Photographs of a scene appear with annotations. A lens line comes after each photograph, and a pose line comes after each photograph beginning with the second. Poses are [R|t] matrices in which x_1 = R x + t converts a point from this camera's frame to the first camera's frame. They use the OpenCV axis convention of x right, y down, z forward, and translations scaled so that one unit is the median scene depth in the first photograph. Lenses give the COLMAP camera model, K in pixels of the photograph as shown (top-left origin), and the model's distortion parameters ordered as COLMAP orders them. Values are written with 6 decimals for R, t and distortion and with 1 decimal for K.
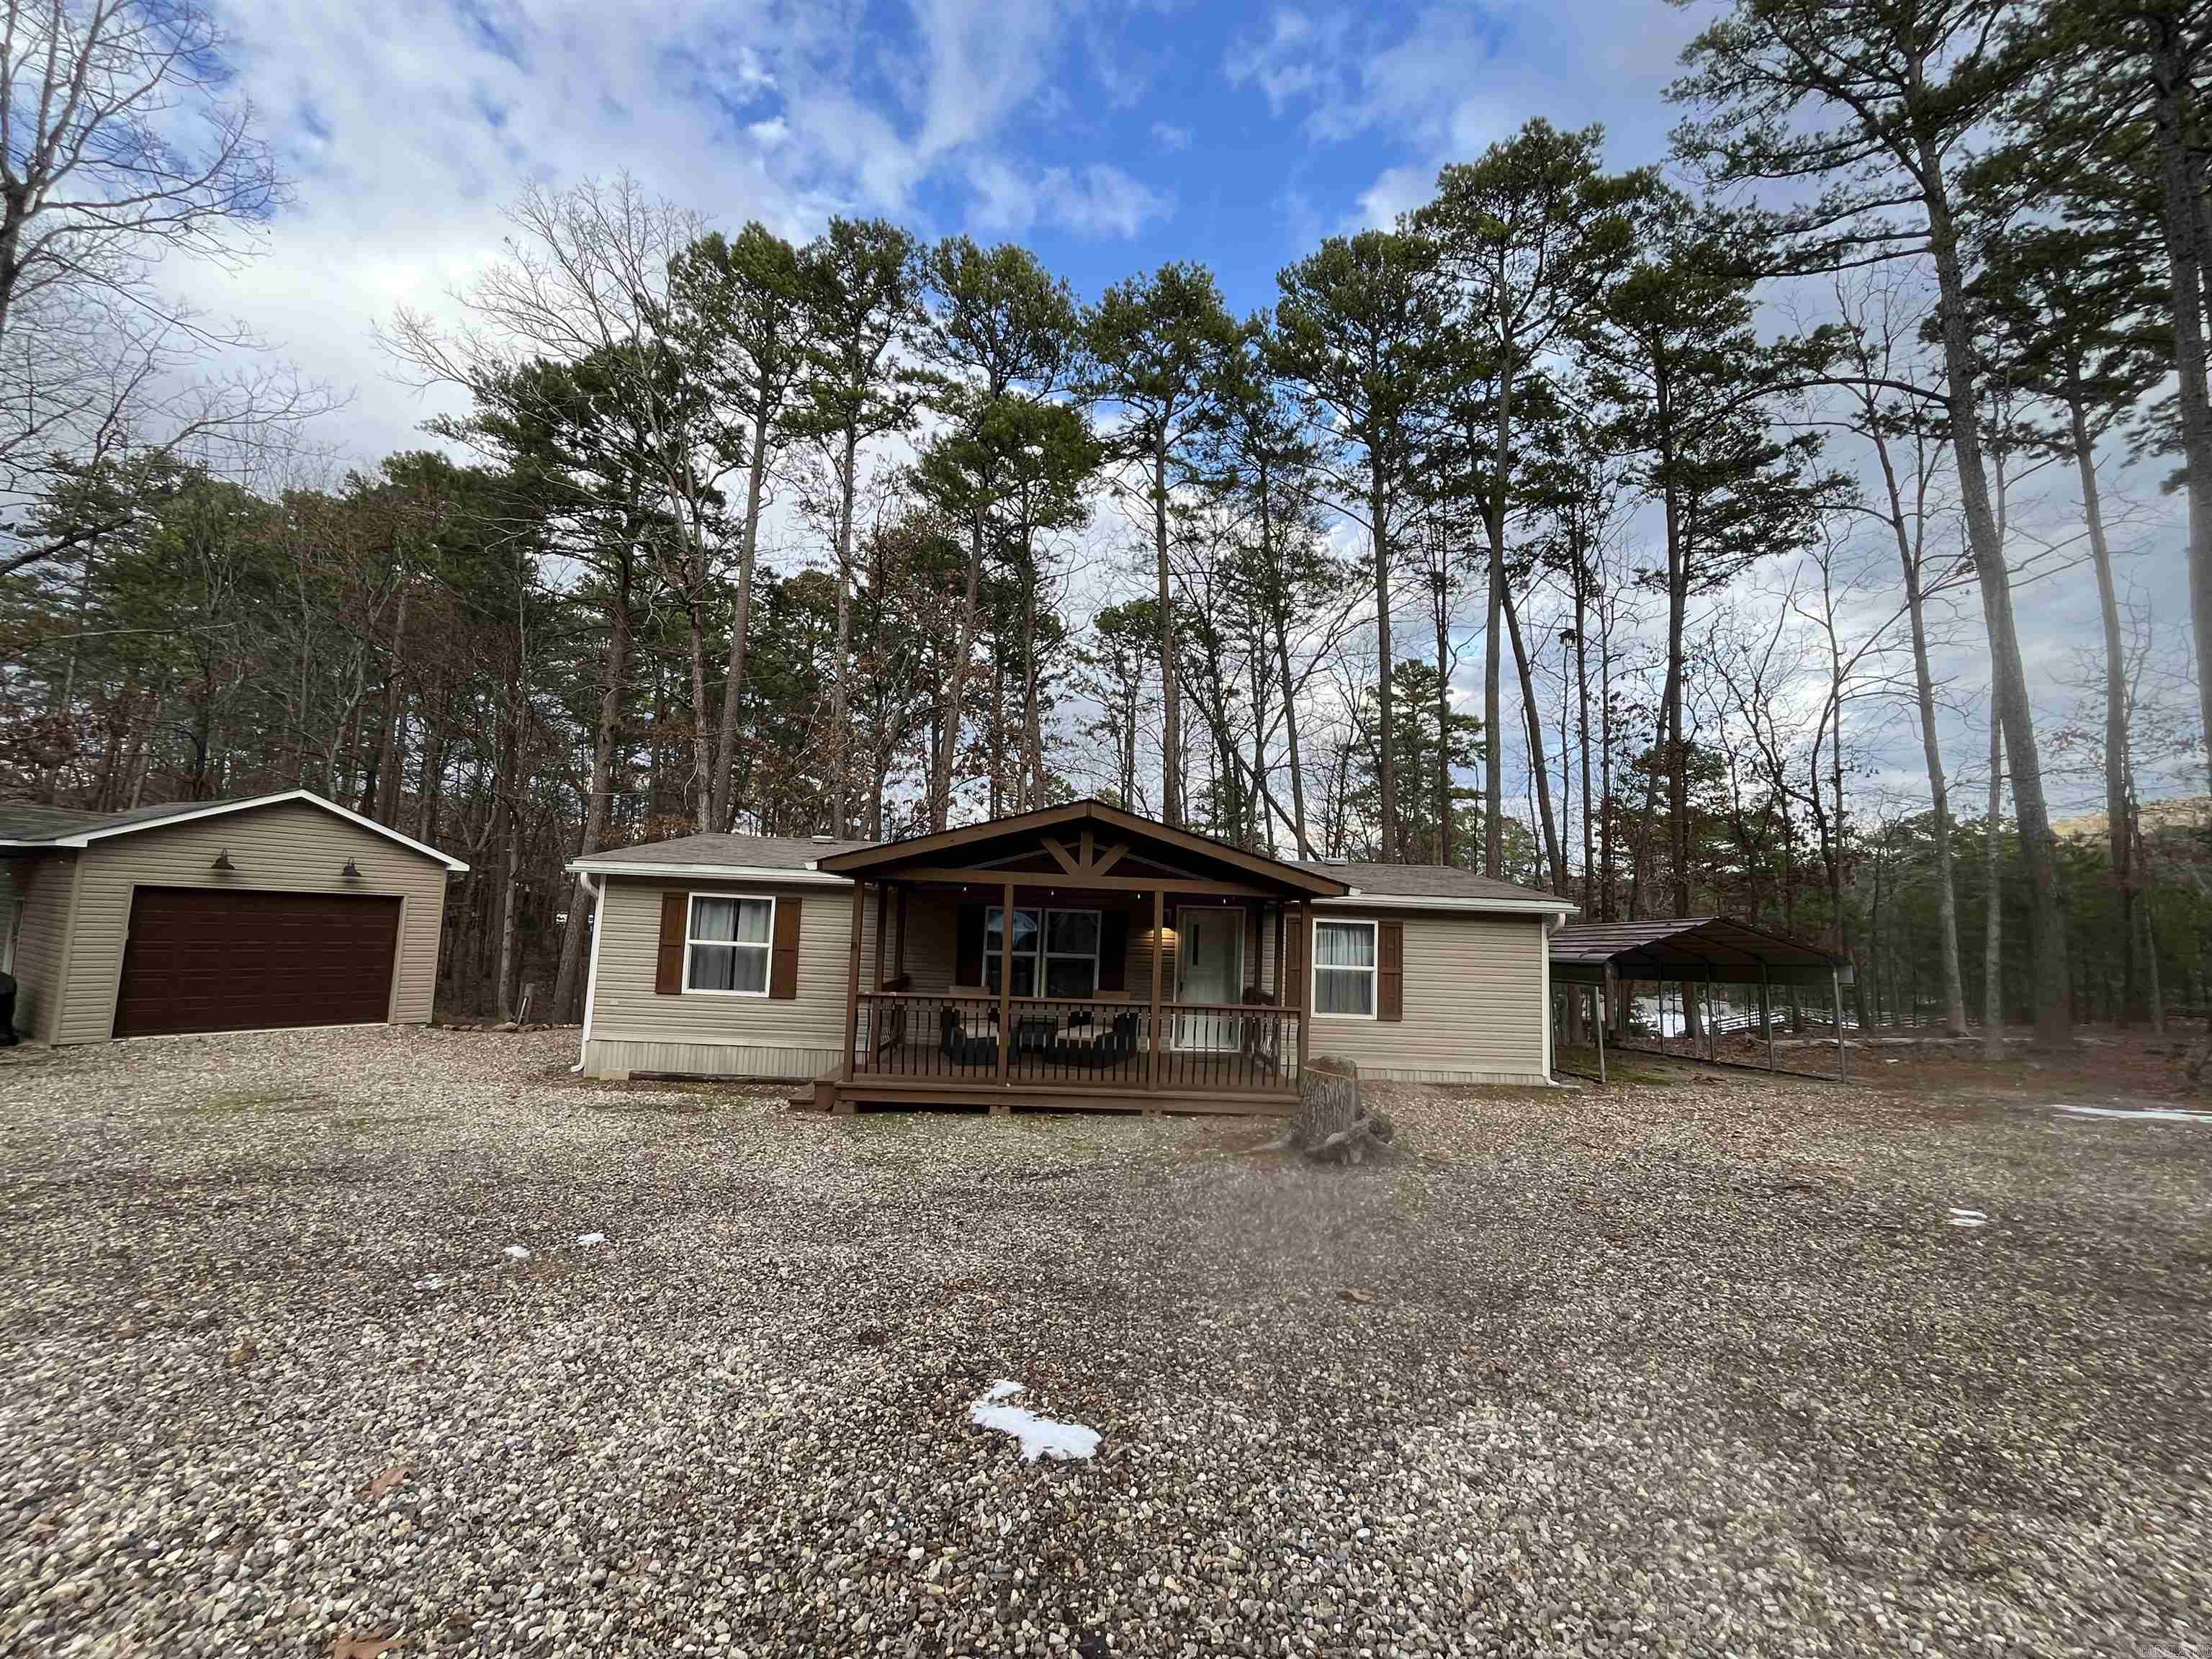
lens RADIAL K [[893.9, 0, 1106.2], [0, 893.9, 839.5], [0, 0, 1]] dist [-0.005768, 0.000168]
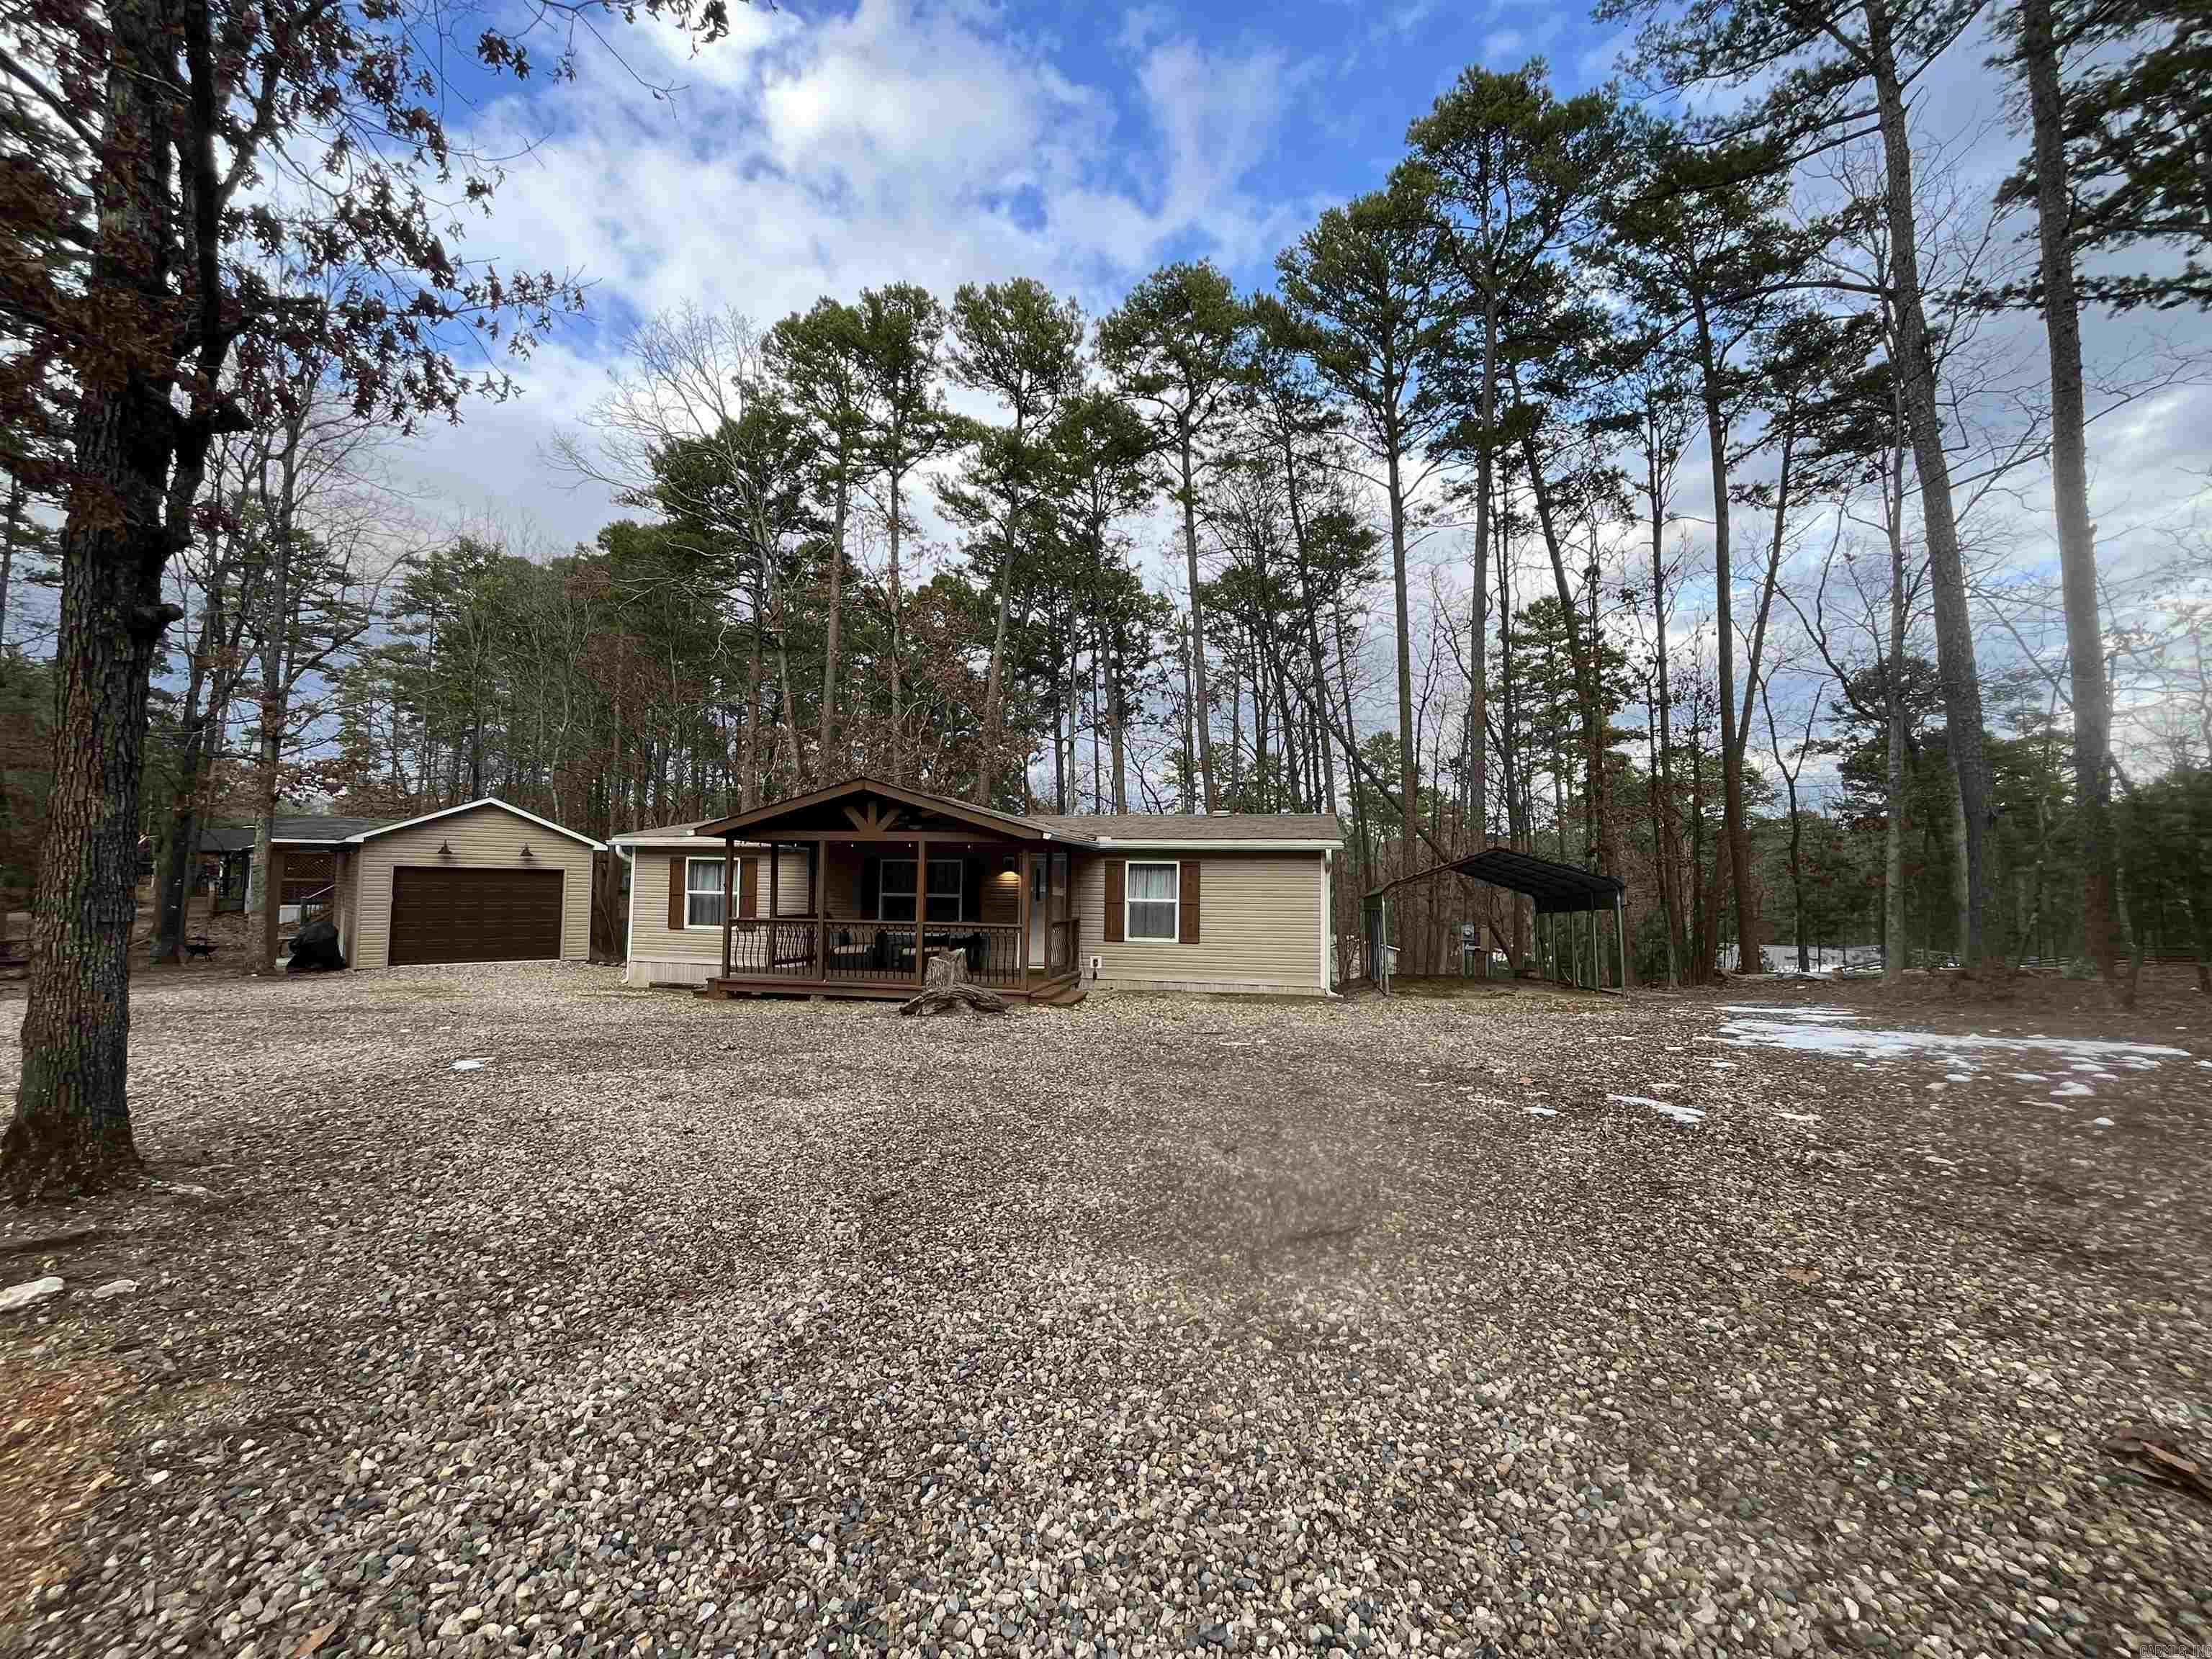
lens RADIAL K [[897.2, 0, 1106.5], [0, 897.2, 848.3], [0, 0, 1]] dist [-0.013955, -0.000127]
pose [[0.968165, -0.037153, -0.247539, 0.265255], [0.048624, 0.998000, 0.040384, 0.010582], [0.245543, -0.051135, 0.968036, -0.101109]]
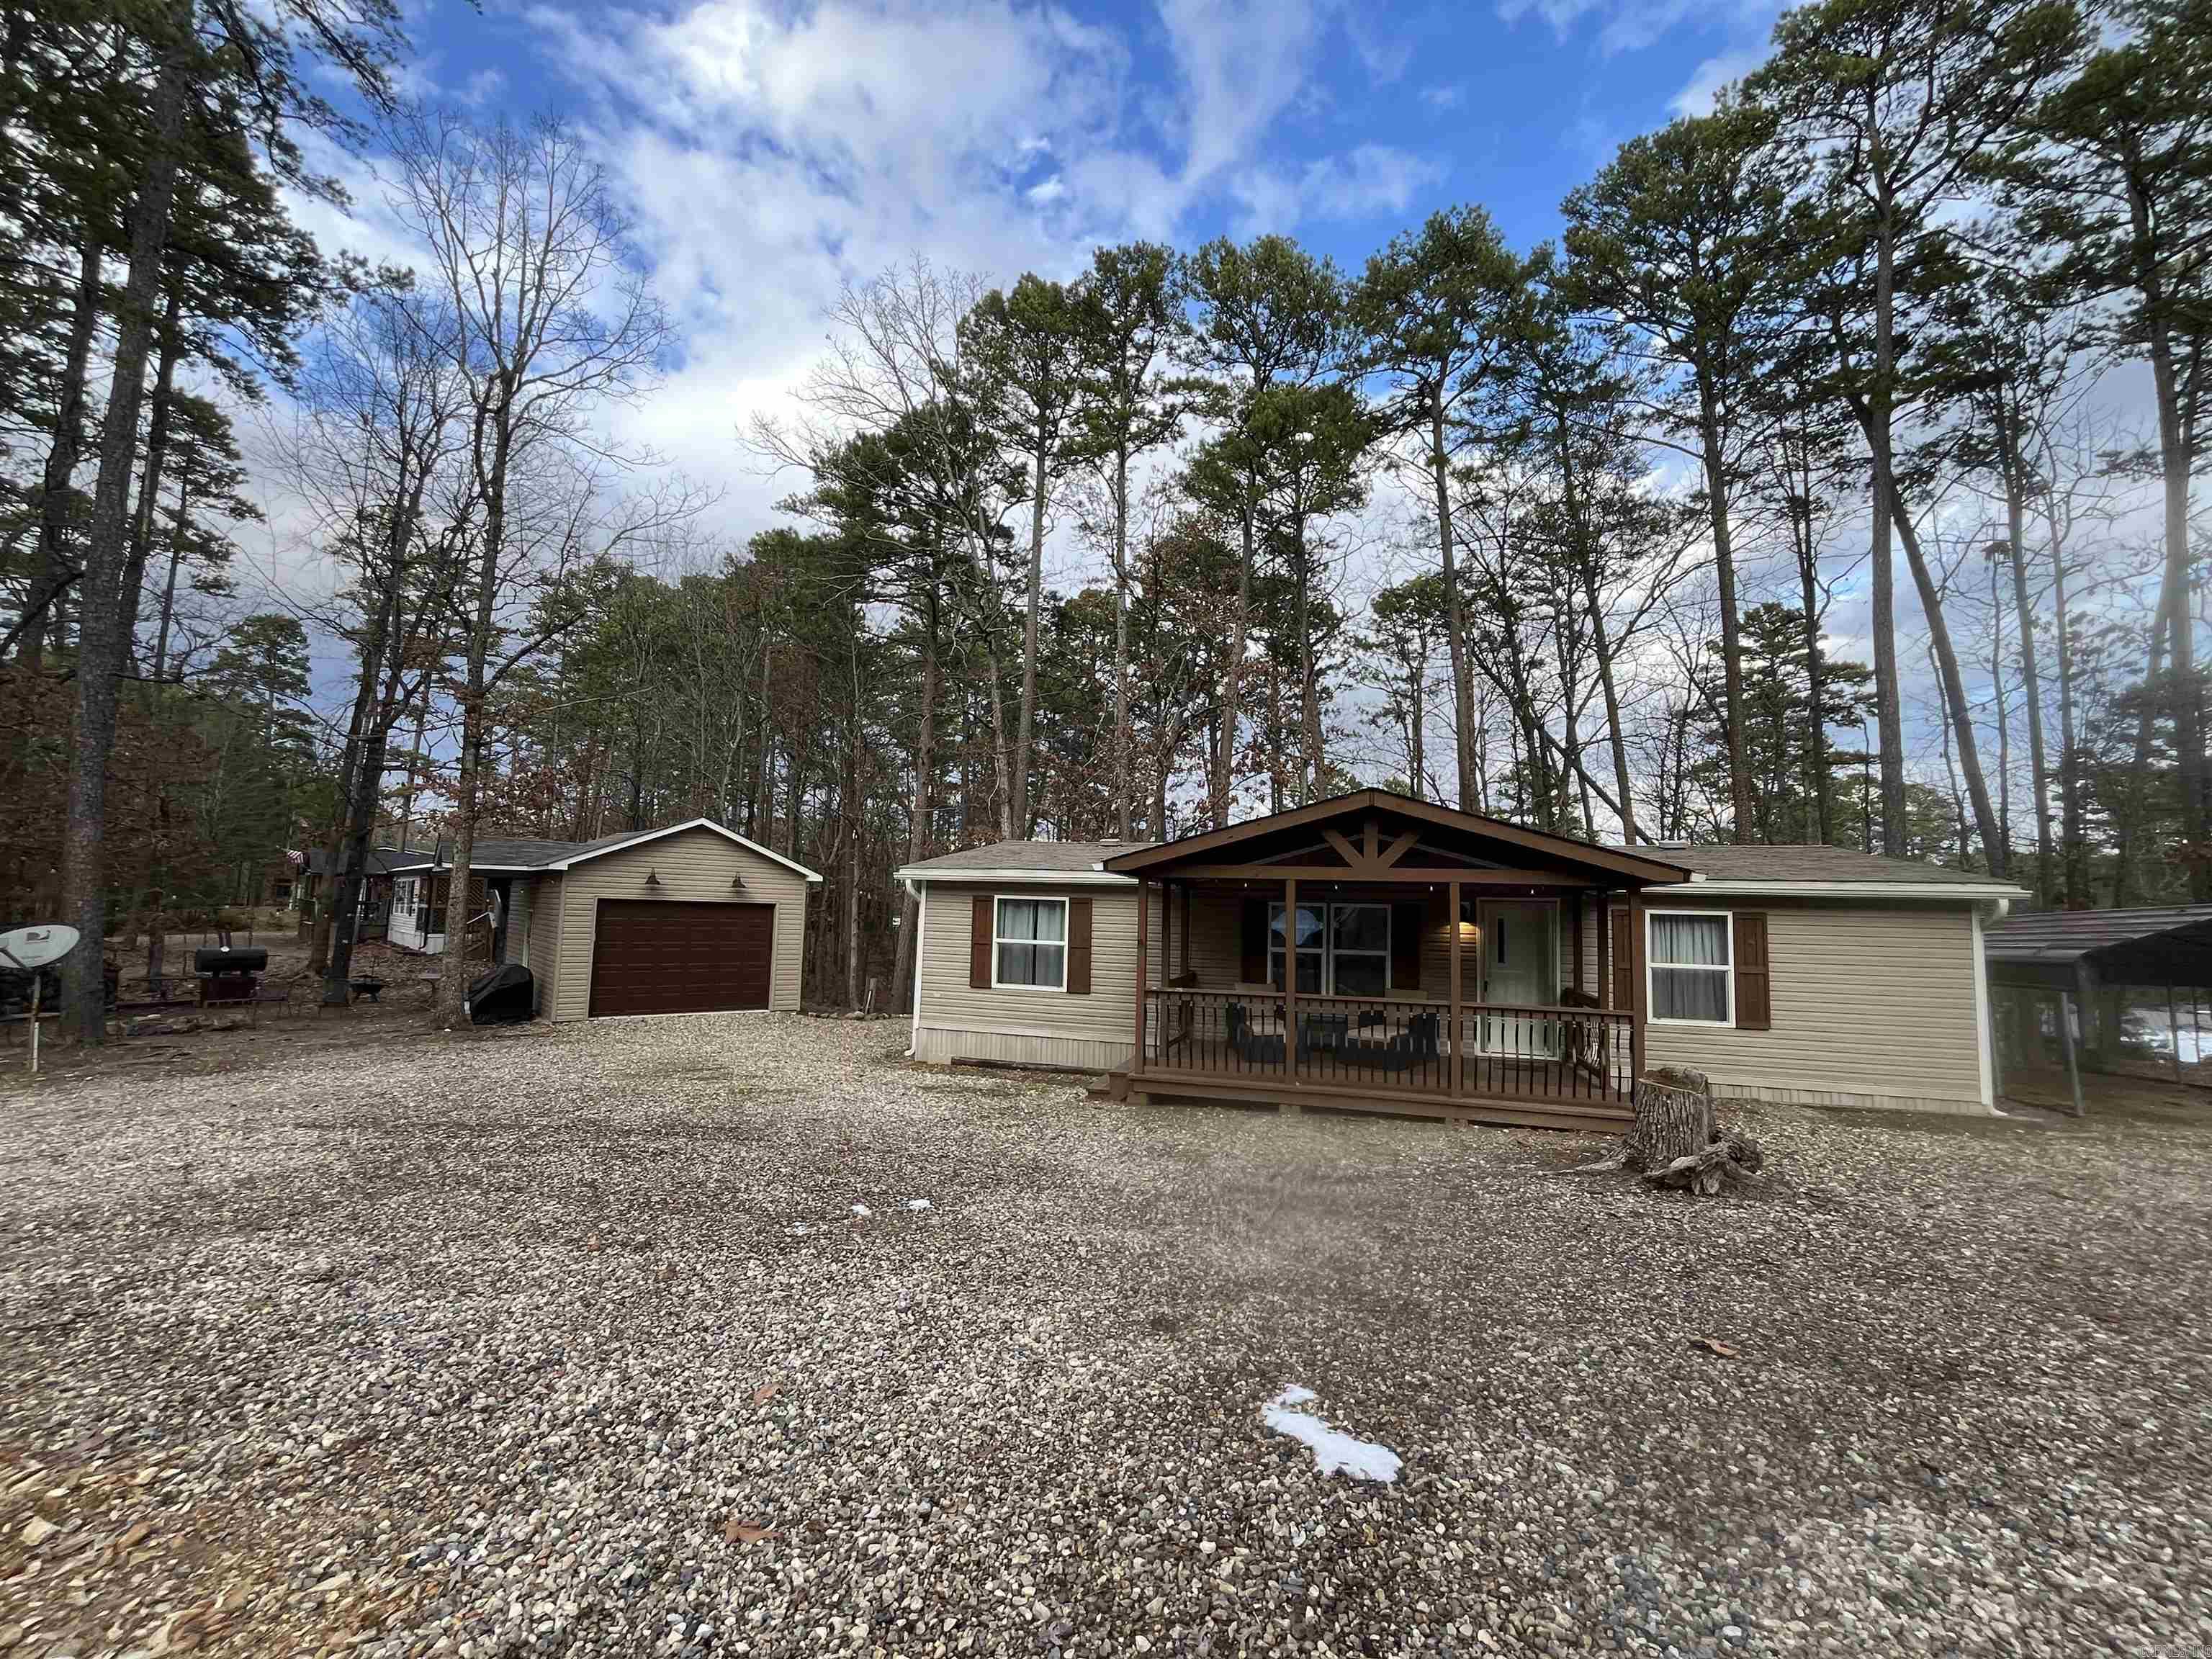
lens RADIAL K [[893.5, 0, 1104.0], [0, 893.5, 836.6], [0, 0, 1]] dist [-0.004307, -0.000142]
pose [[0.949215, -0.040667, -0.311988, 0.001907], [0.040005, 0.999163, -0.008522, 0.001361], [0.312073, -0.004392, 0.950048, 0.002323]]
